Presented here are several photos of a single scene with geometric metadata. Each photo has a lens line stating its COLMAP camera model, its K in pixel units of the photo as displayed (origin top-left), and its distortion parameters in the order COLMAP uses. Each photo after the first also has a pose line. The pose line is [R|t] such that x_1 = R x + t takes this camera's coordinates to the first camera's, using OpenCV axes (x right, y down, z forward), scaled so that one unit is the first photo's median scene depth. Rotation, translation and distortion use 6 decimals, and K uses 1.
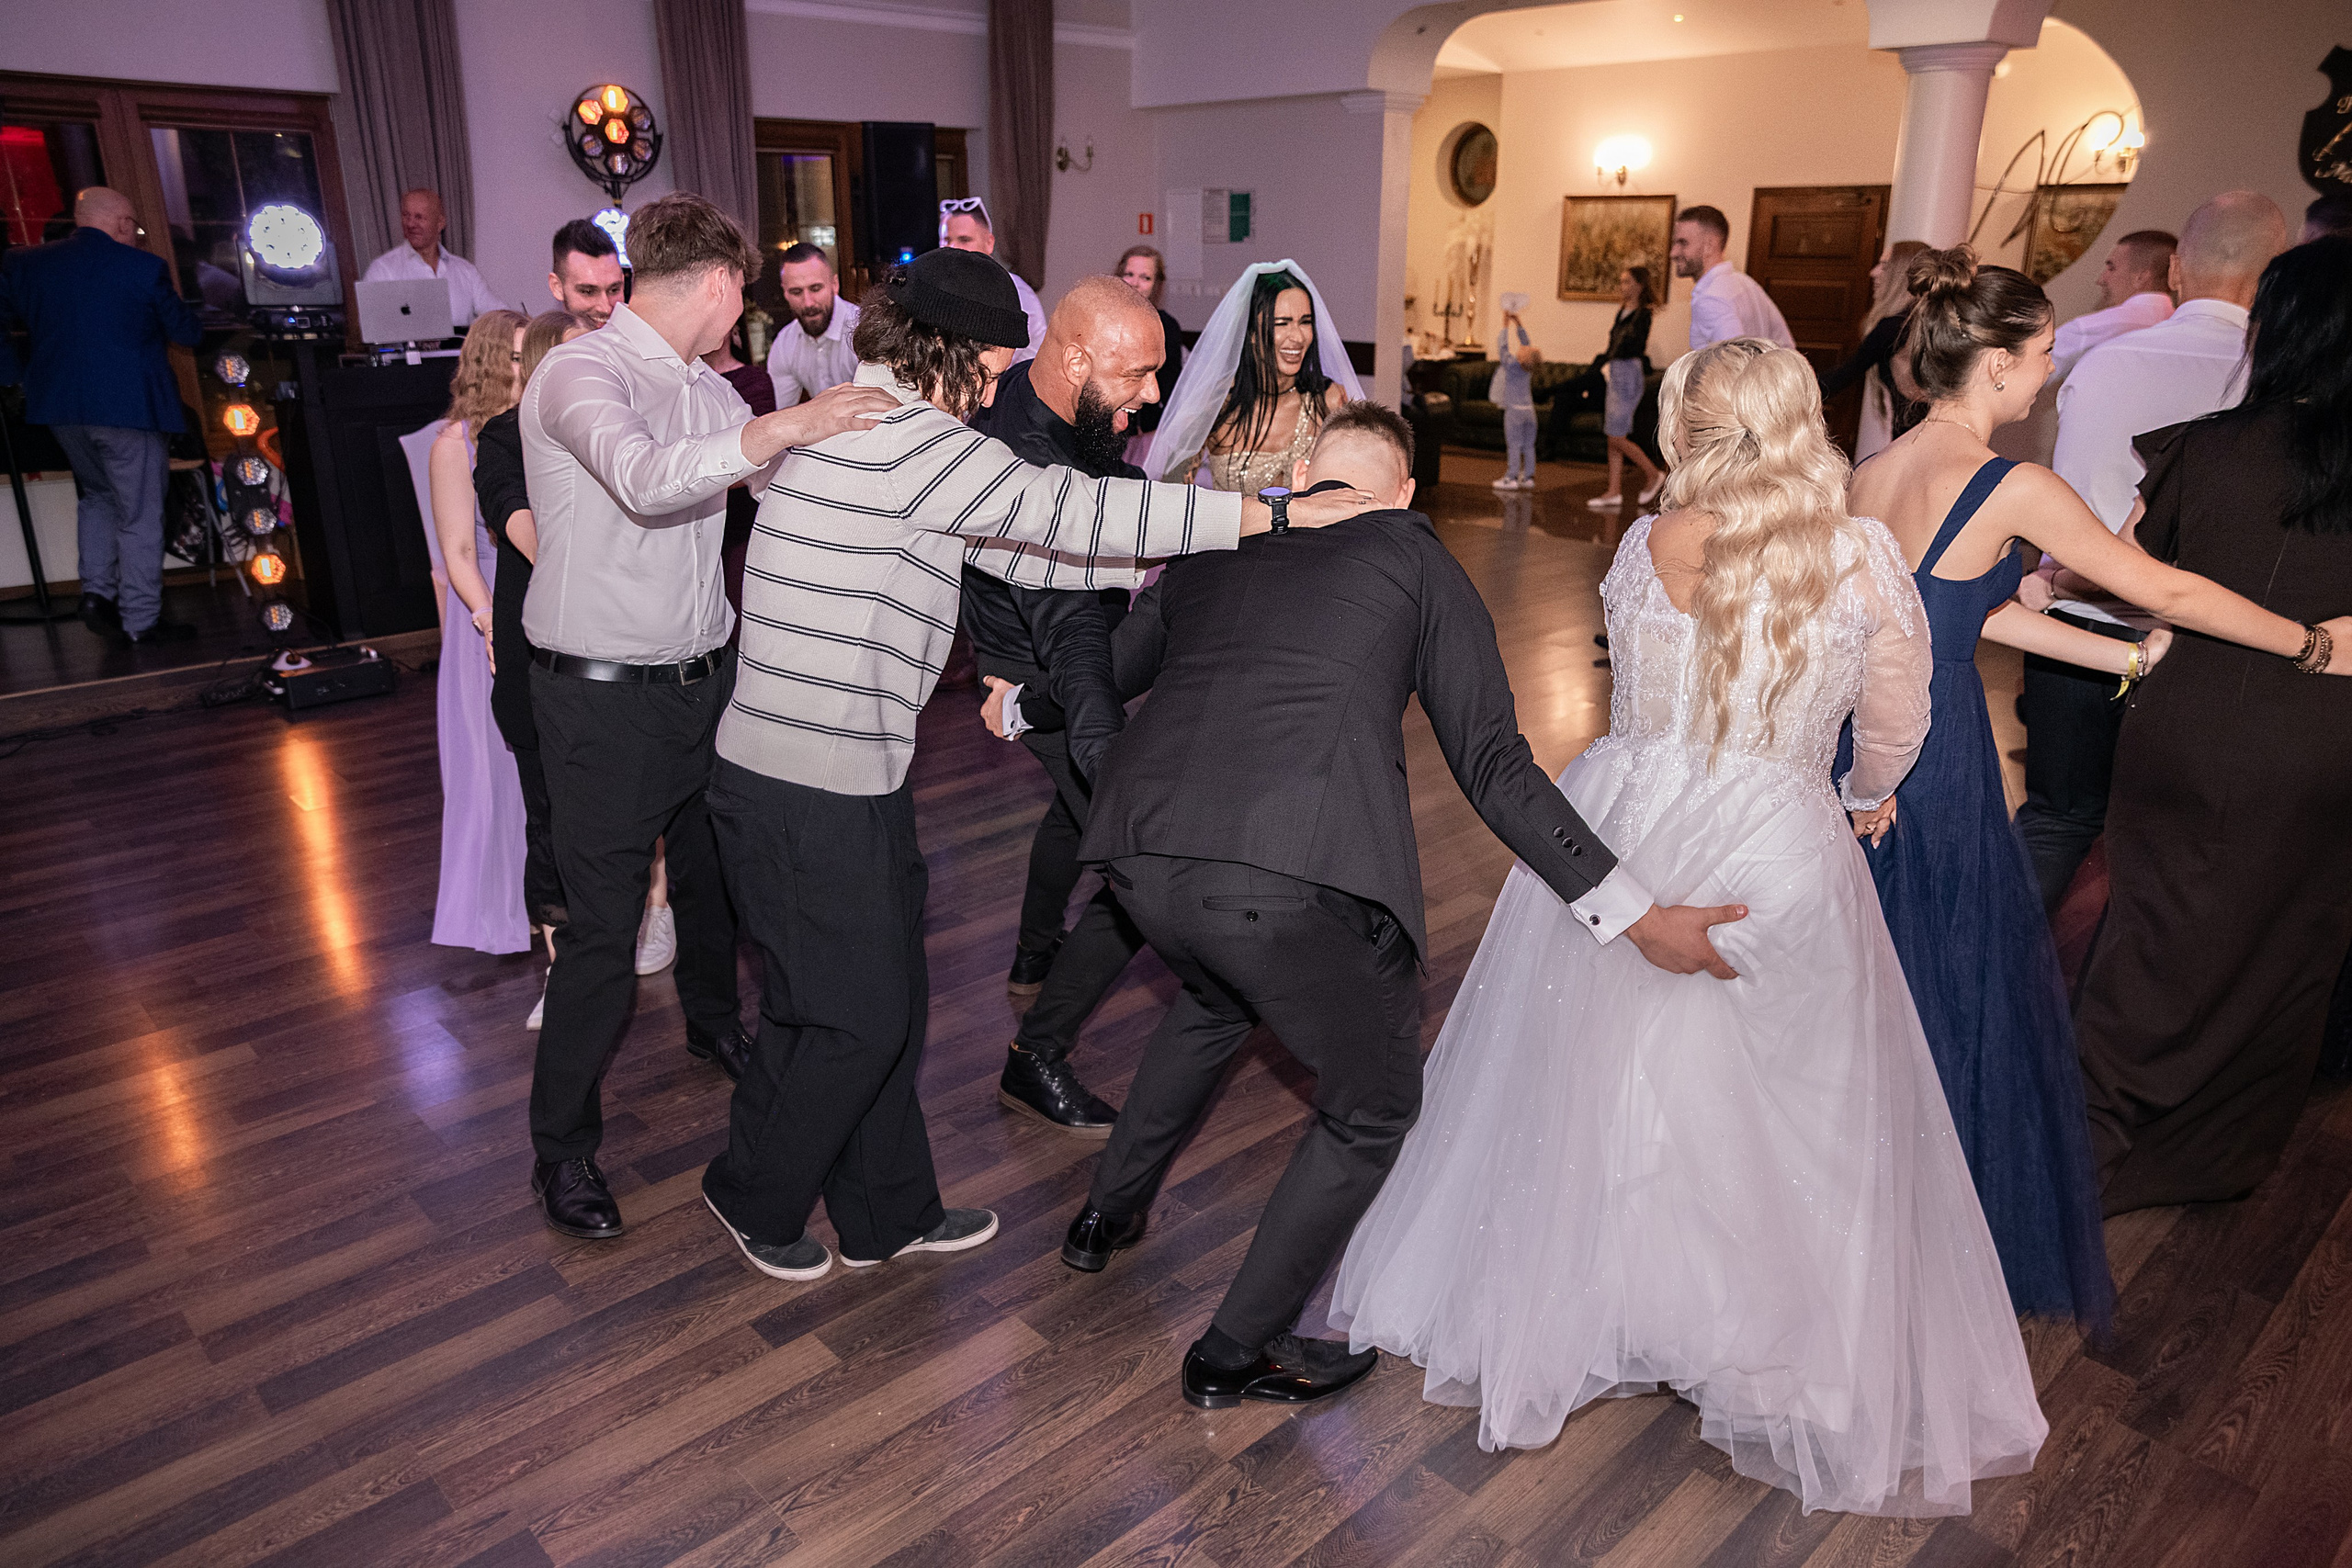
lens RADIAL K [[1596.7, 0, 1183.9], [0, 1596.7, 768.5], [0, 0, 1]] dist [-0.040602, 0.050479]
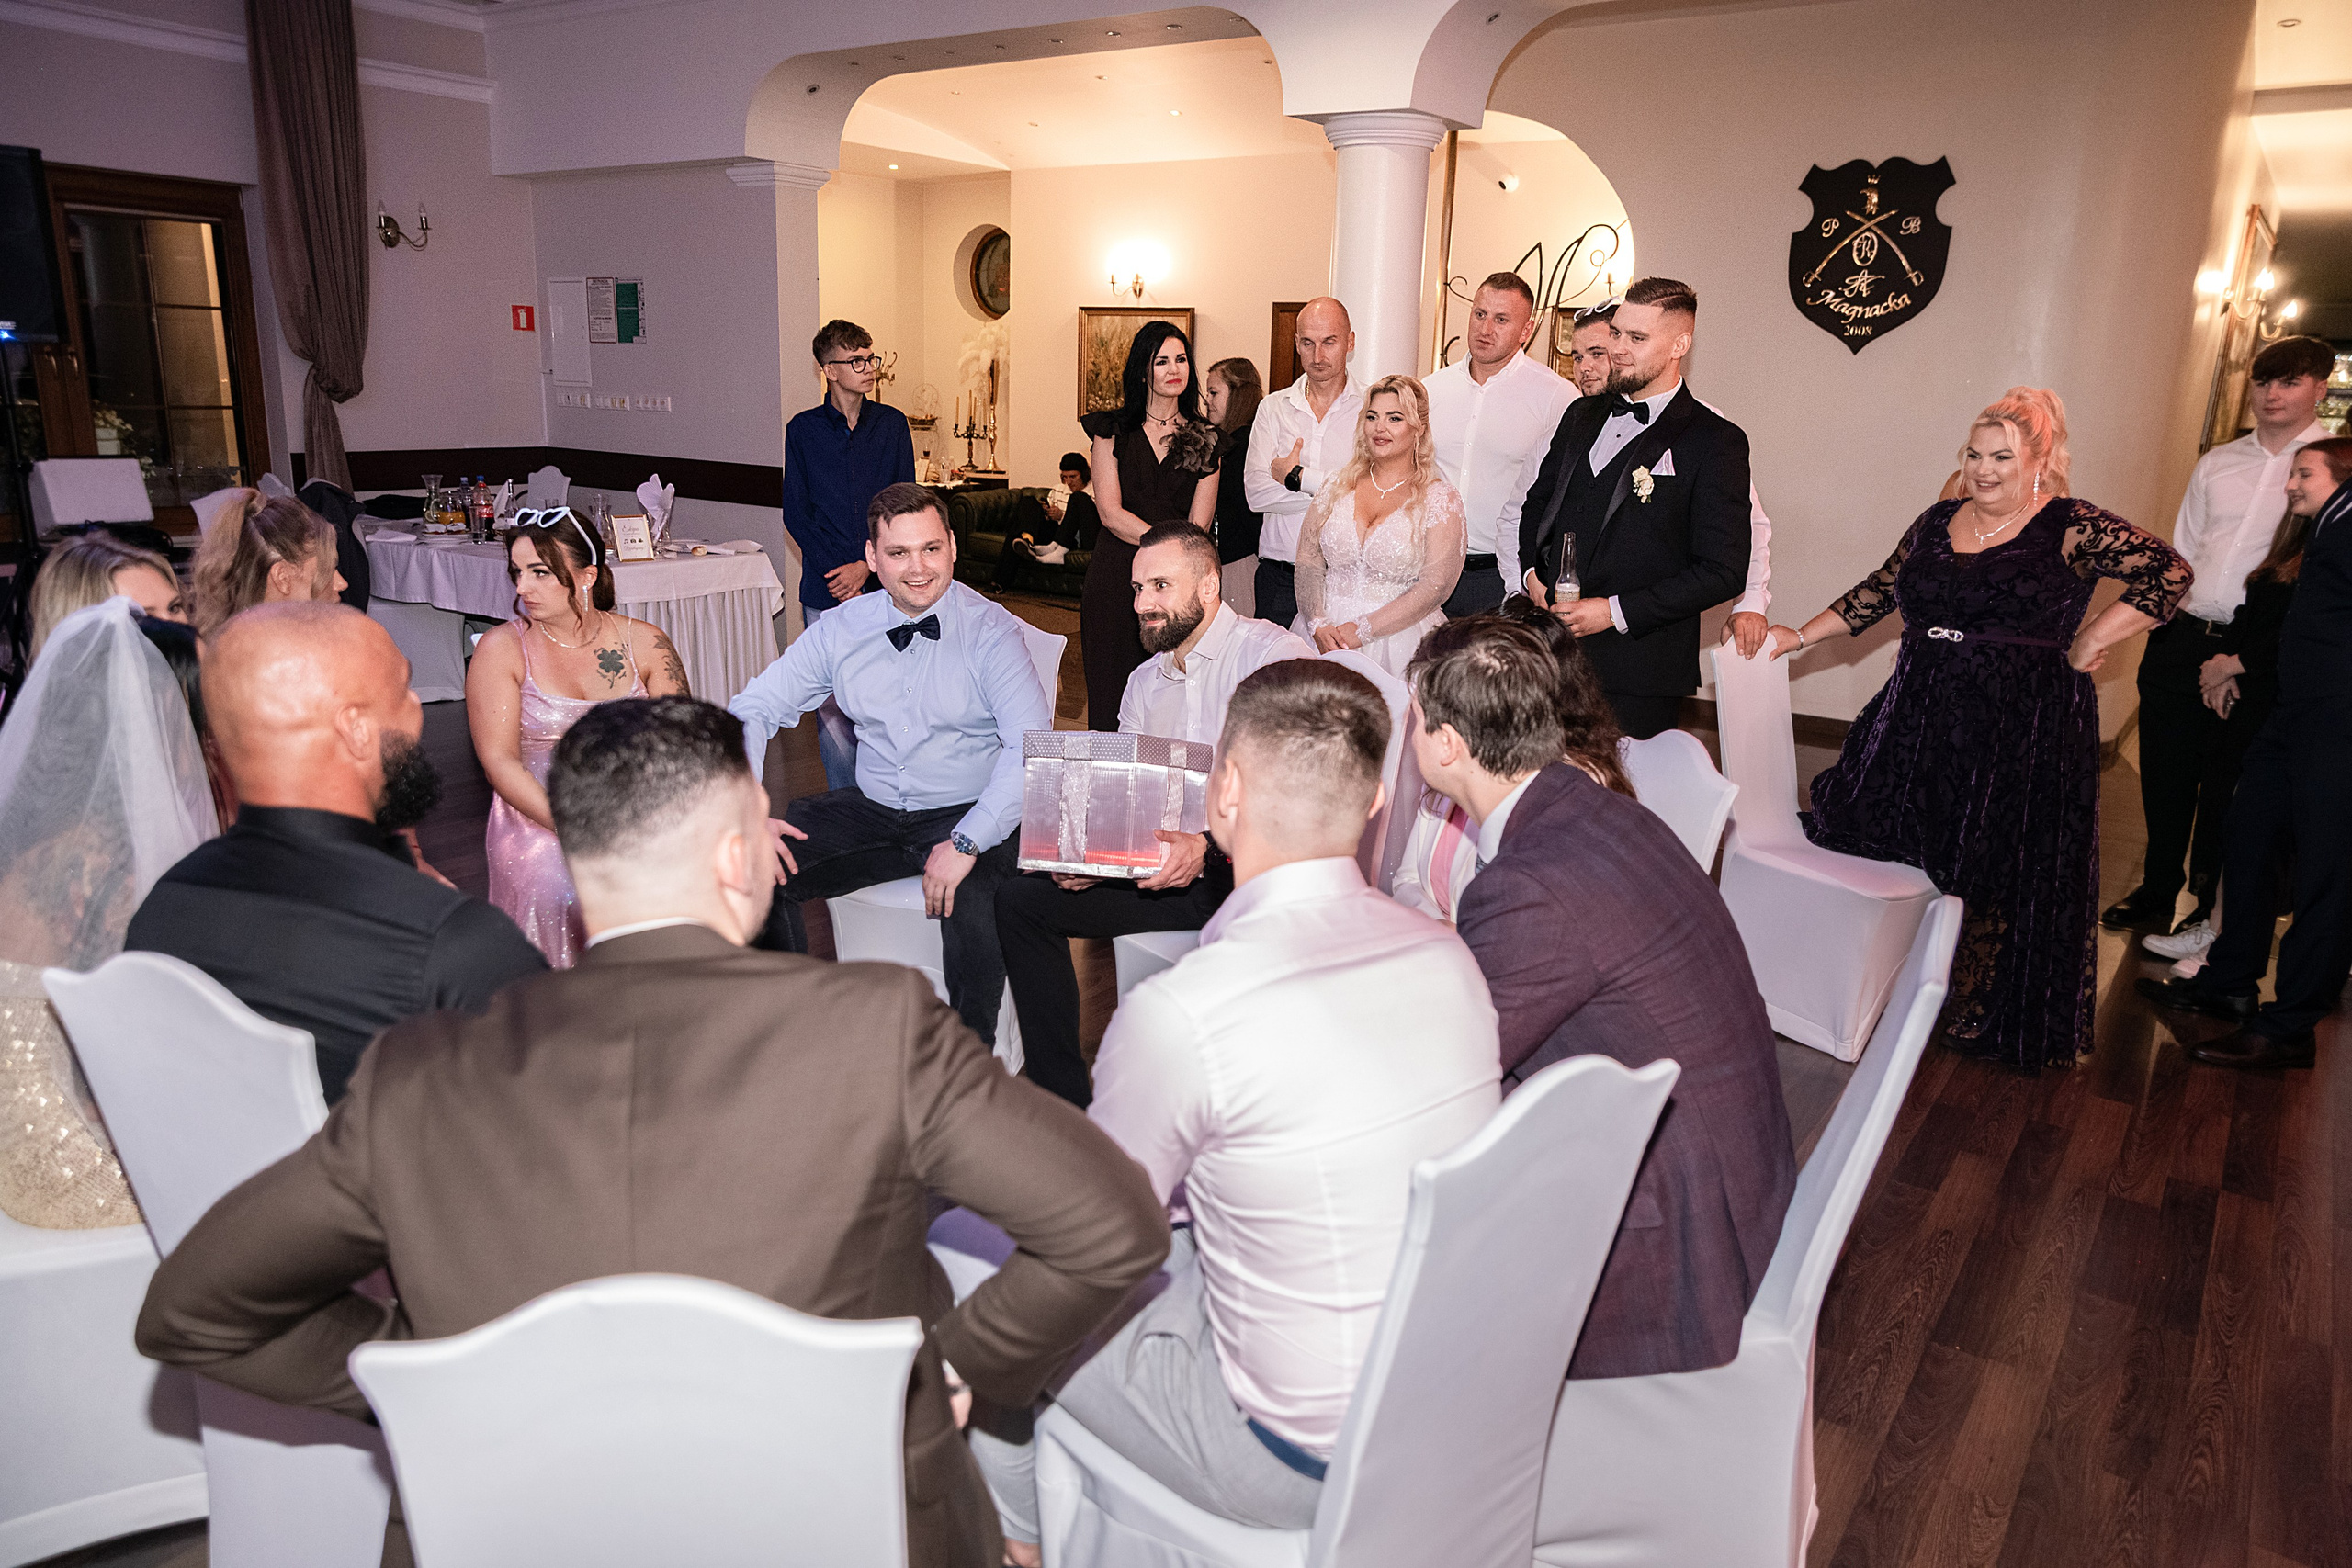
lens RADIAL K [[1596.7, 0, 1177.9], [0, 1596.7, 786.4], [0, 0, 1]] dist [-0.040602, 0.050479]
pose [[0.981214, -0.020555, 0.191824, 0.245500], [0.032519, 0.997703, -0.059431, -0.077711], [-0.190162, 0.064552, 0.979628, 0.274027]]
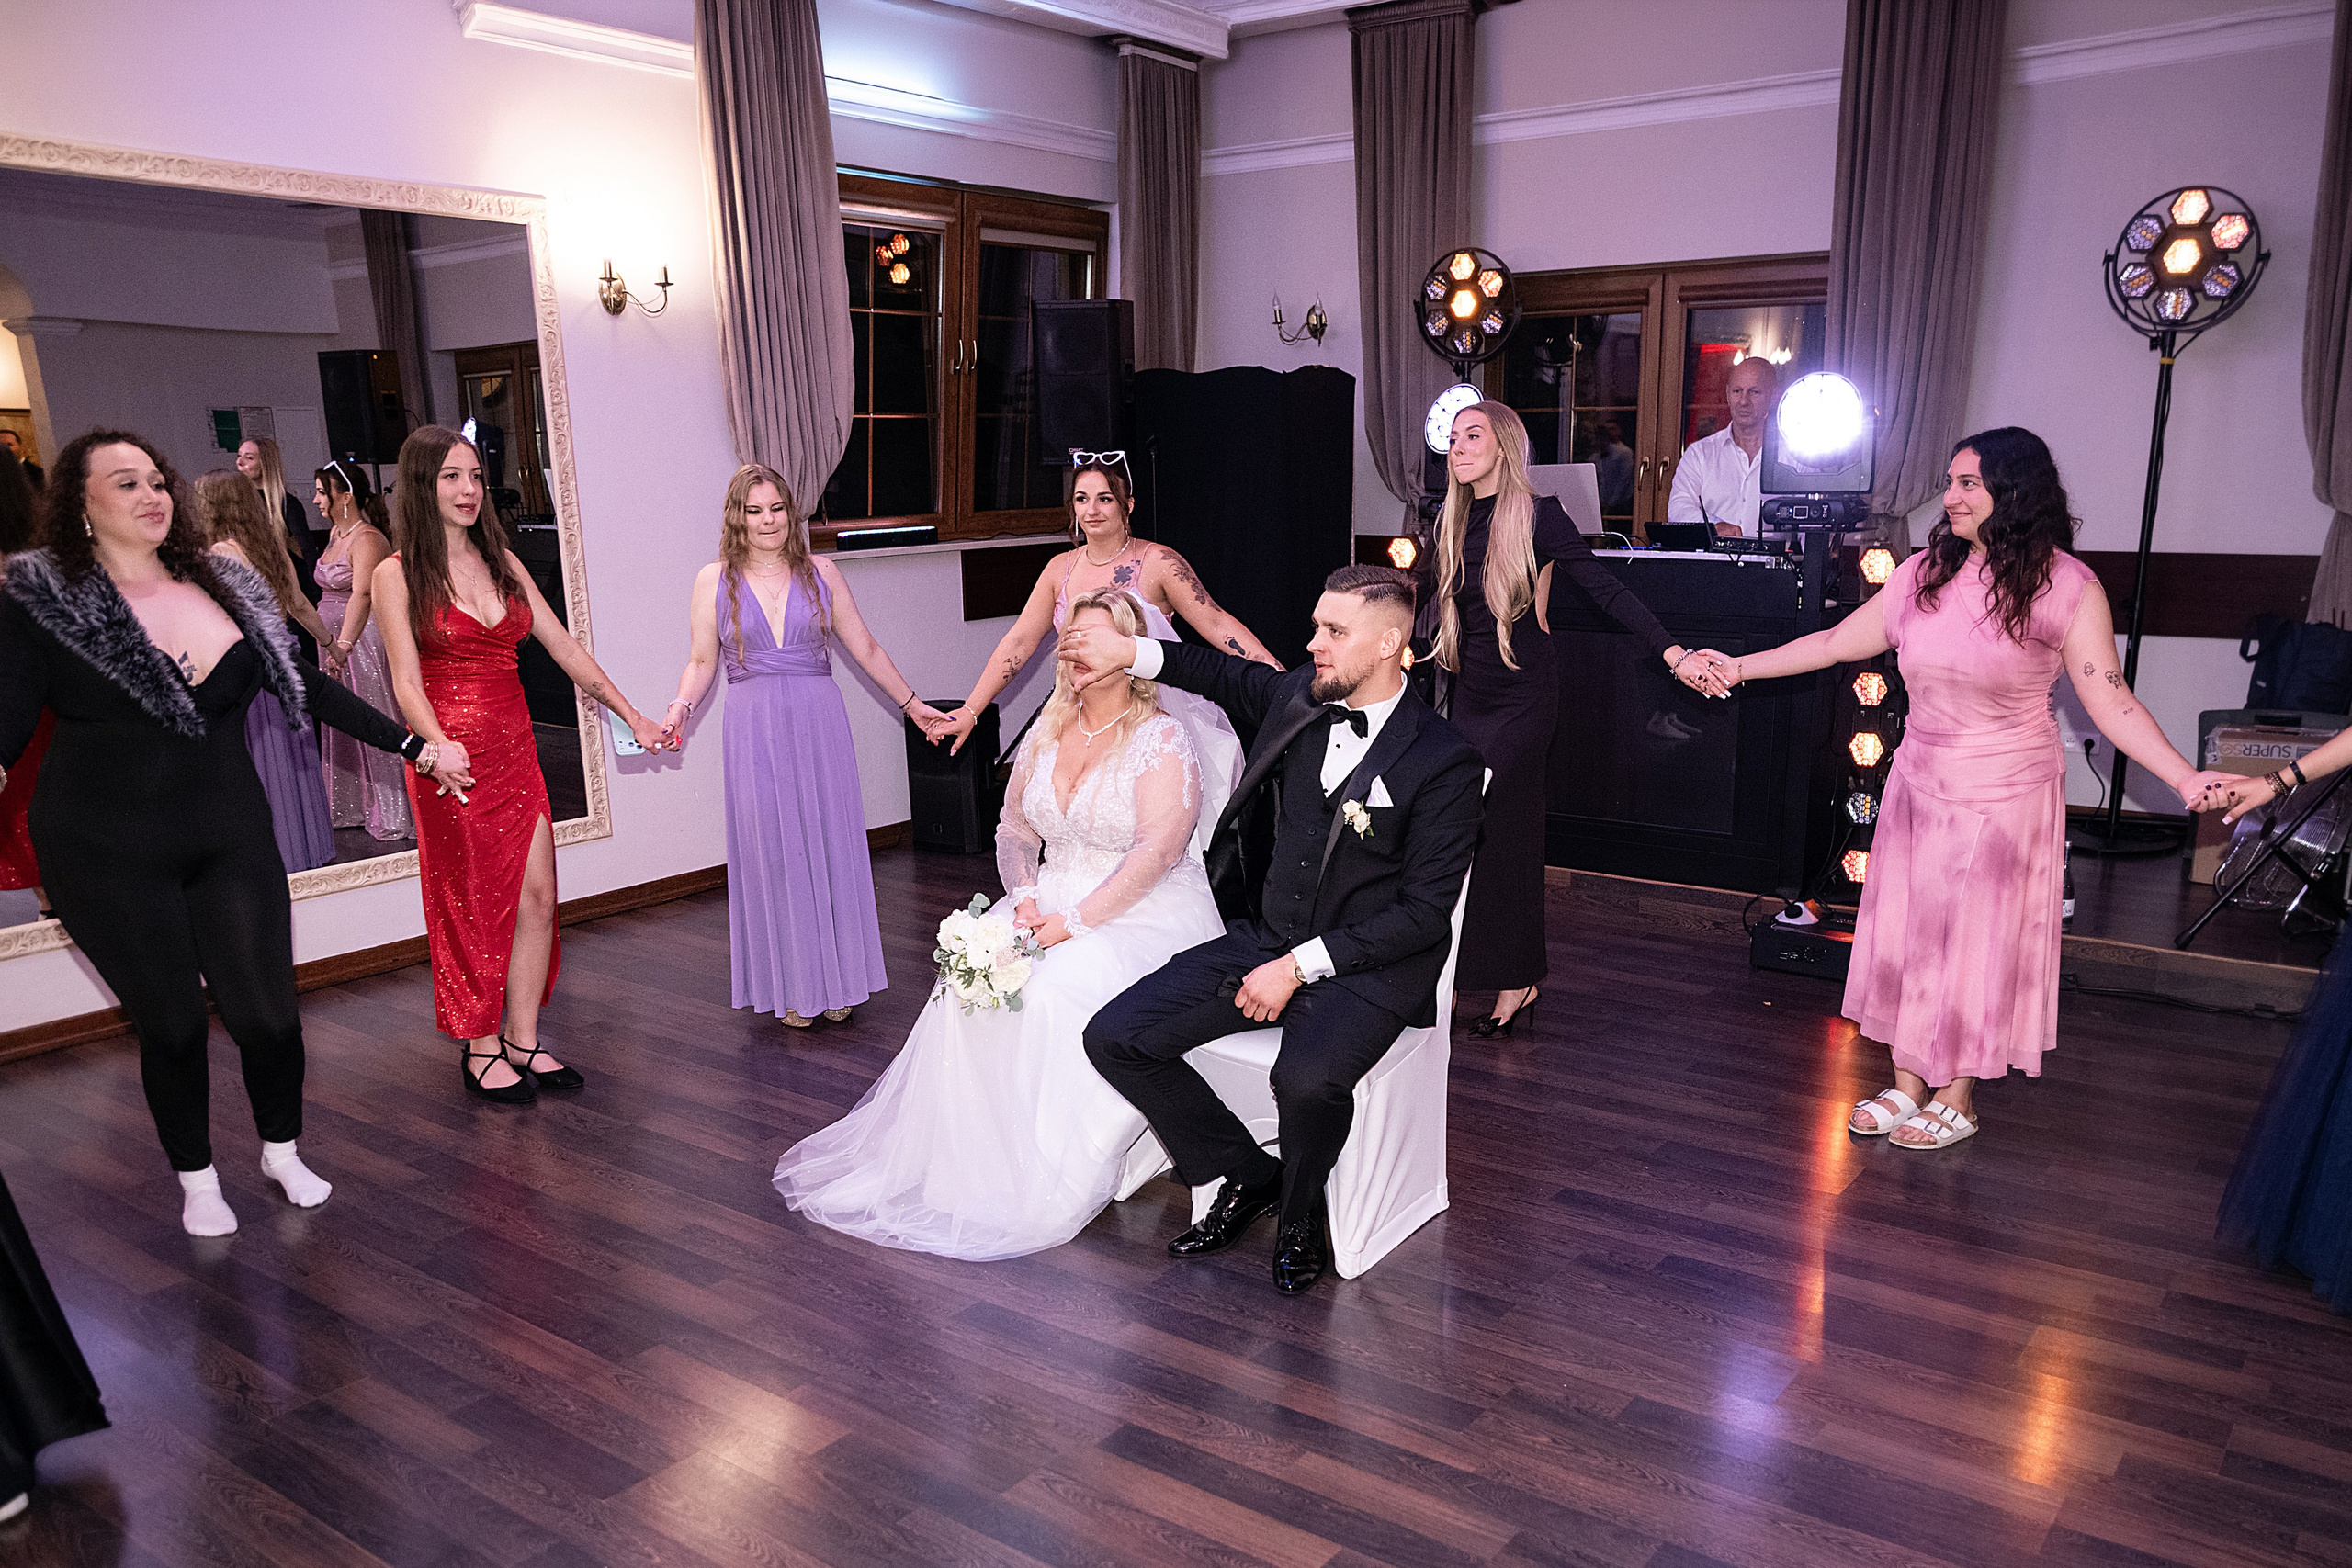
lens RADIAL K [[1770.6, 0, 1238.2], [0, 1770.6, 923.8], [0, 0, 1]] dist [-0.024760, 0.009460]
pose [[0.182151, 0.250656, -0.950785, 0.438544], [-0.300337, 0.934933, 0.188939, -0.199626], [0.936279, 0.251141, 0.245581, 0.649246]]
